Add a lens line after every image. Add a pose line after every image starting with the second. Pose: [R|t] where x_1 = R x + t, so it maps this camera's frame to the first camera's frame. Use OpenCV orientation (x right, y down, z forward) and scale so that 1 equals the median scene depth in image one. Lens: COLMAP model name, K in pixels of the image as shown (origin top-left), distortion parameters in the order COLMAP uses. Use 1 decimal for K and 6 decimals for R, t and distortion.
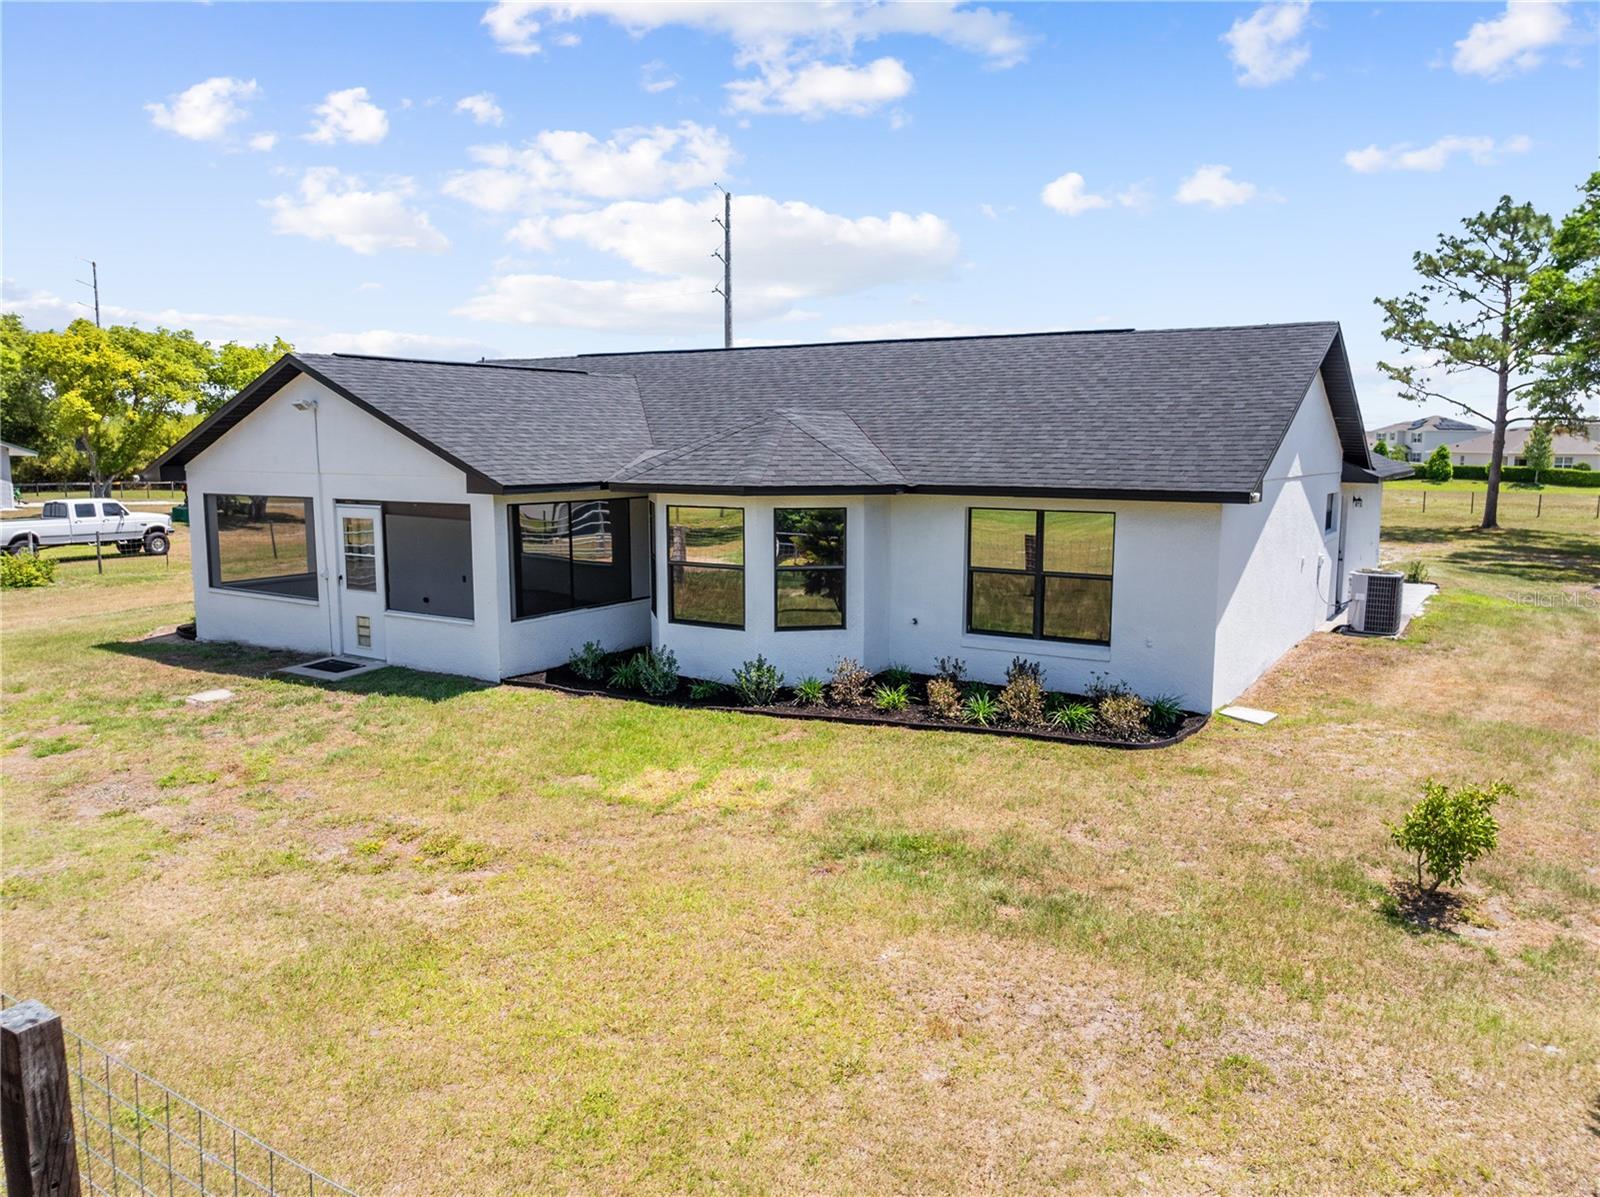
lens RADIAL K [[1127.2, 0, 807.2], [0, 1127.2, 592.1], [0, 0, 1]] dist [-0.037386, 0.004865]
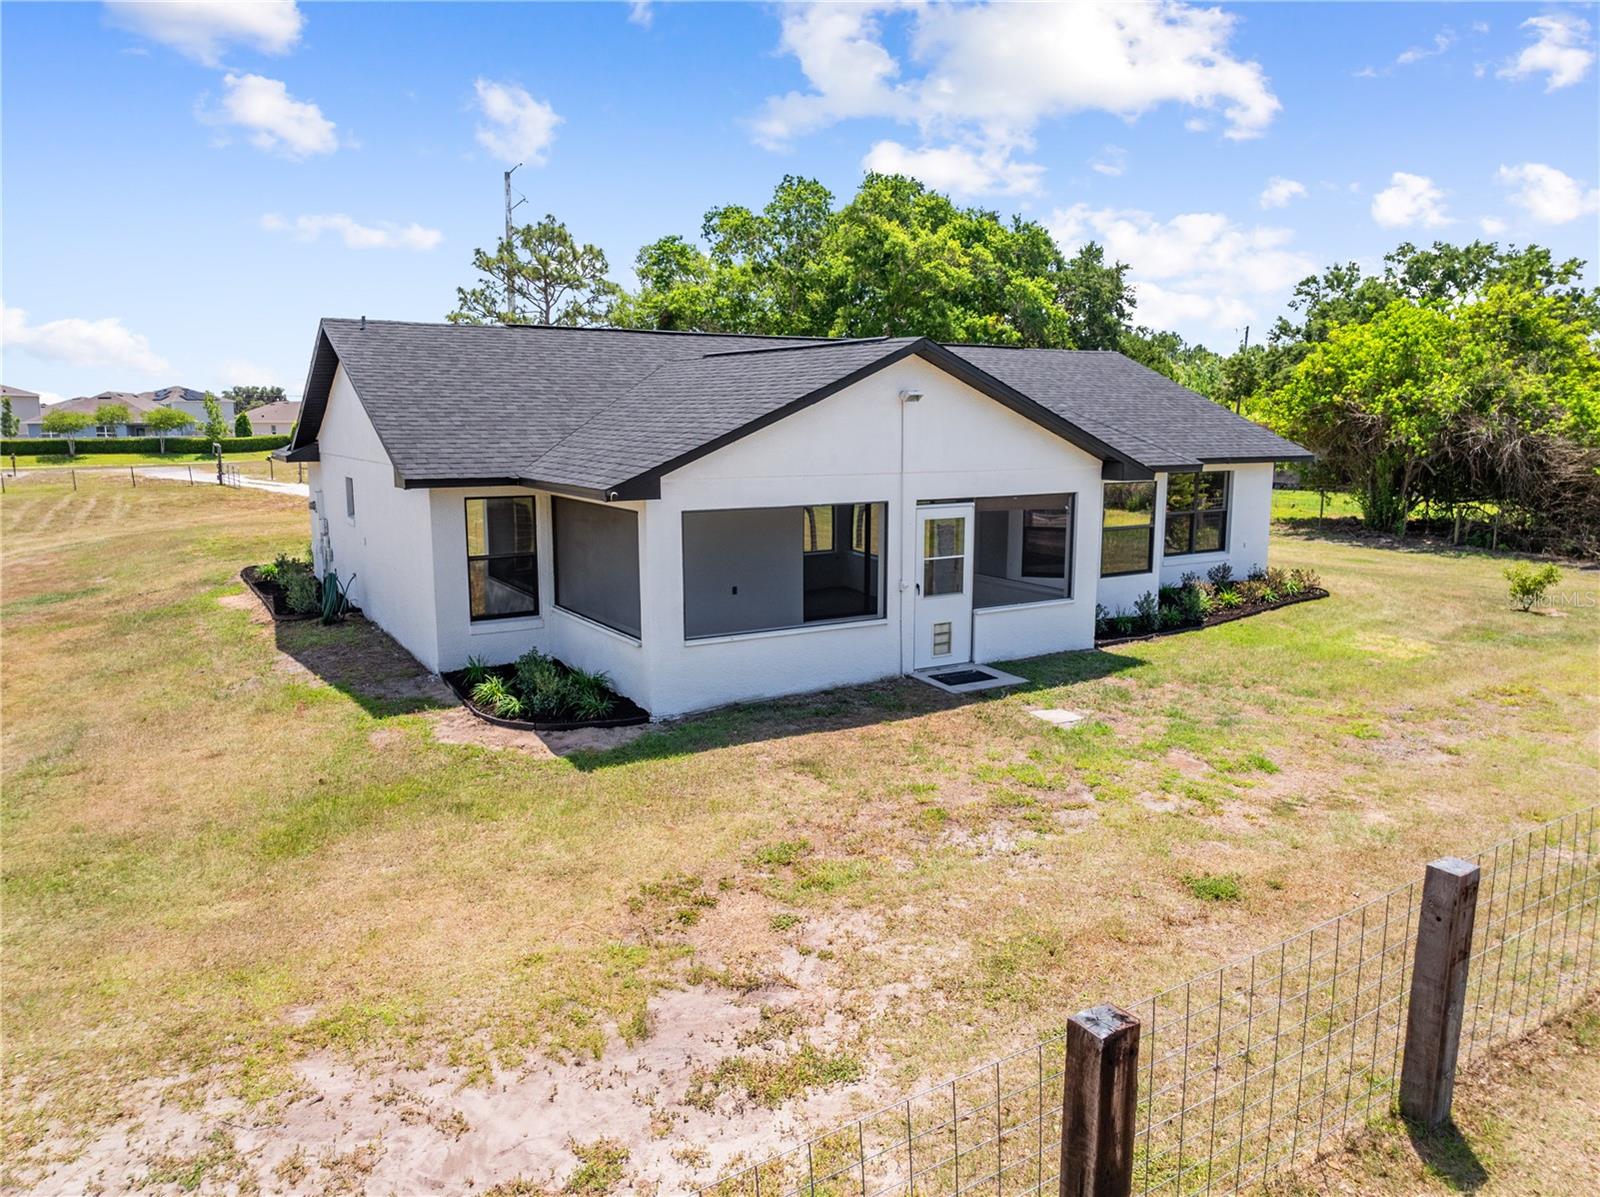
lens RADIAL K [[1120.8, 0, 768.6], [0, 1120.8, 598.5], [0, 0, 1]] dist [-0.037258, 0.001616]
pose [[0.475953, -0.145815, 0.867299, -1.278221], [0.116454, 0.987925, 0.102187, -0.111337], [-0.871727, 0.052364, 0.487187, 0.670941]]
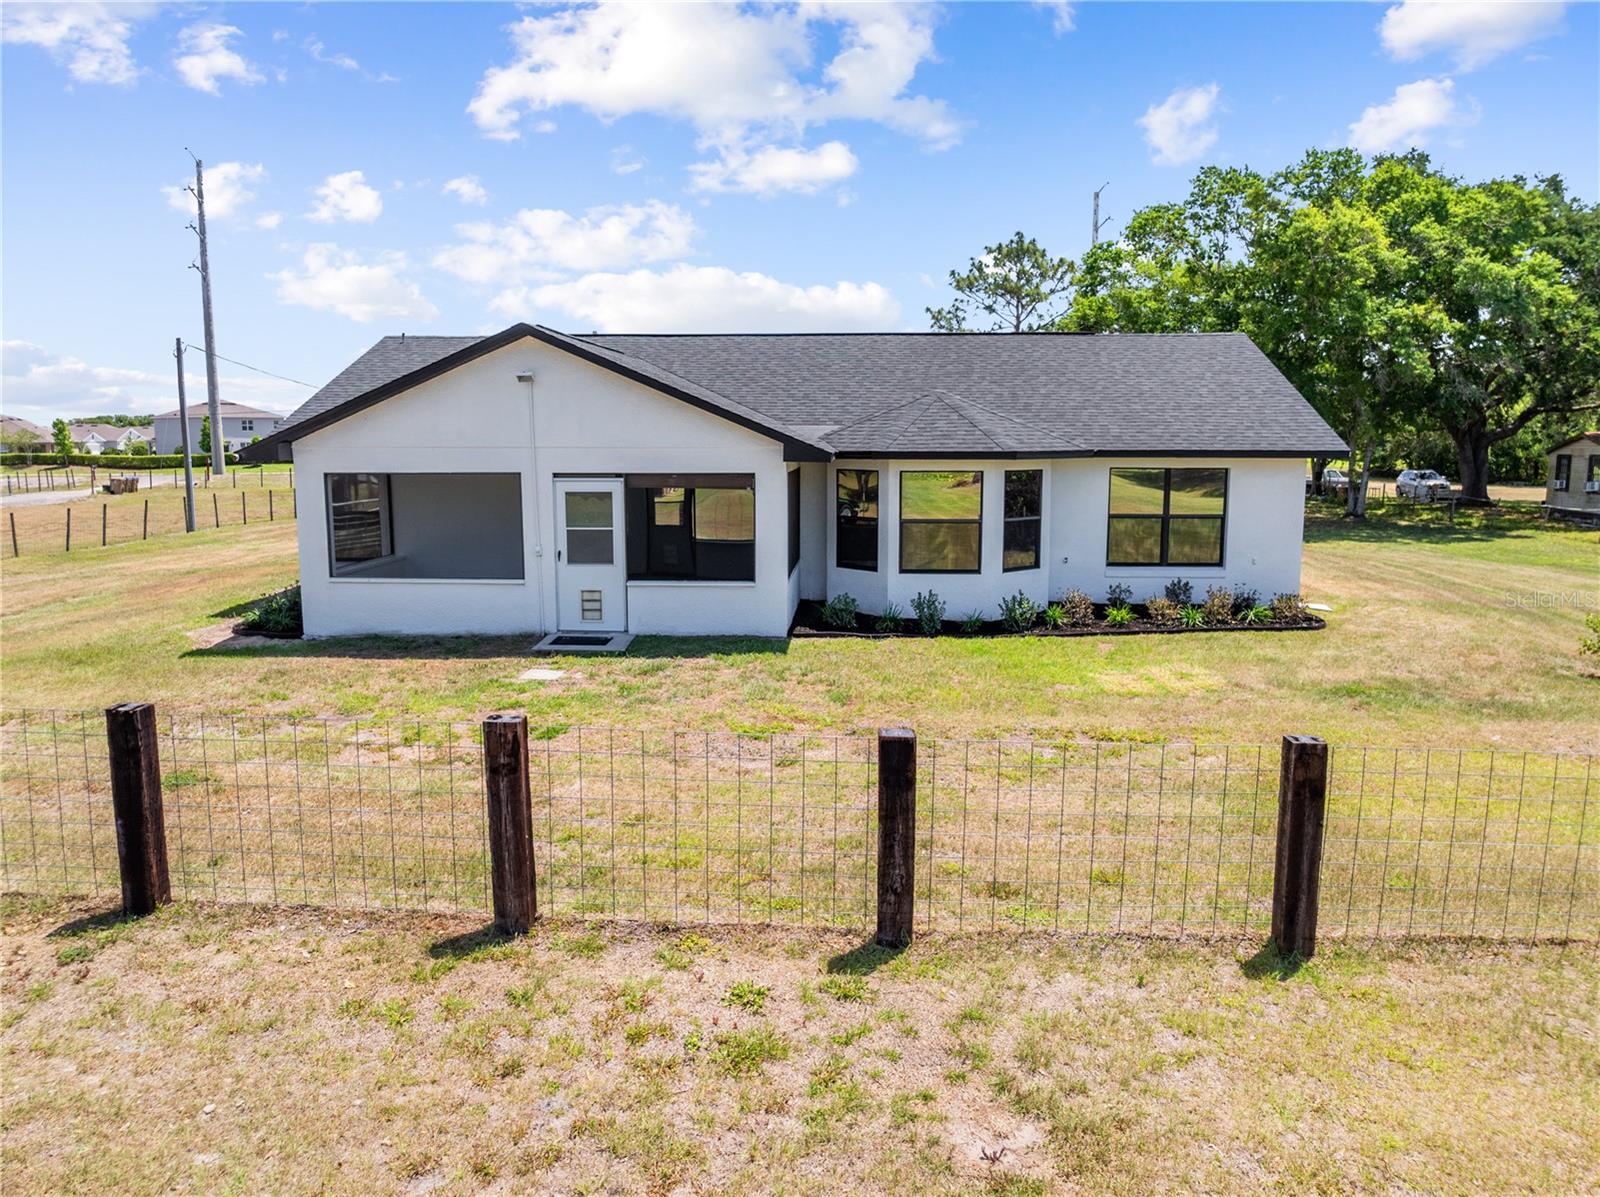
lens RADIAL K [[1098.5, 0, 777.0], [0, 1098.5, 593.3], [0, 0, 1]] dist [-0.038723, 0.002818]
pose [[0.887488, -0.069283, 0.455593, -0.696663], [0.063498, 0.997589, 0.028012, 0.007666], [-0.456435, 0.004069, 0.889747, 0.053349]]
